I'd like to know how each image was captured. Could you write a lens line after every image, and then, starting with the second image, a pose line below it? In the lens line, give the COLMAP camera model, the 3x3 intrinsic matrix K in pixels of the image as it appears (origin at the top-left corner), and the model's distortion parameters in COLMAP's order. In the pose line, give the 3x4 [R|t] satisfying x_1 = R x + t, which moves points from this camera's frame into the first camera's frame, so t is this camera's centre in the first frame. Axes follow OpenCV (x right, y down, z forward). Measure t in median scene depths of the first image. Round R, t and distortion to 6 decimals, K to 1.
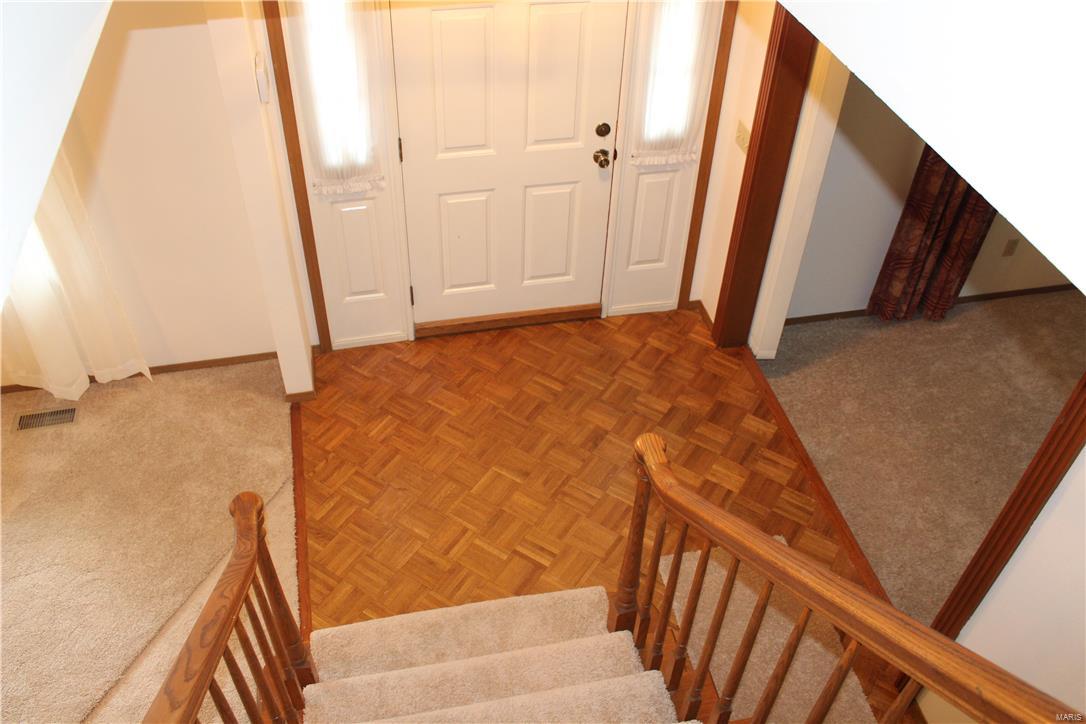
lens RADIAL K [[907.5, 0, 545.0], [0, 907.5, 358.6], [0, 0, 1]] dist [-0.163748, 0.144592]
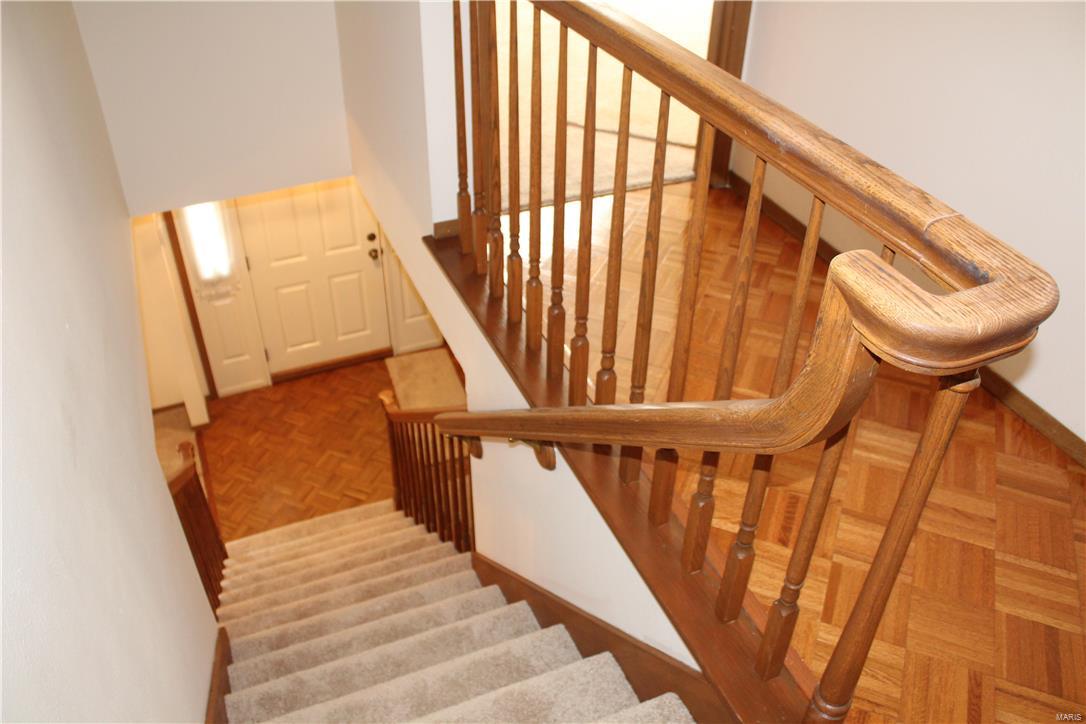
lens RADIAL K [[907.5, 0, 536.0], [0, 907.5, 364.8], [0, 0, 1]] dist [-0.163748, 0.144592]
pose [[0.984141, -0.126086, 0.124772, 0.123607], [0.136598, 0.987424, -0.079597, 0.143564], [-0.113167, 0.095378, 0.988987, -0.620991]]
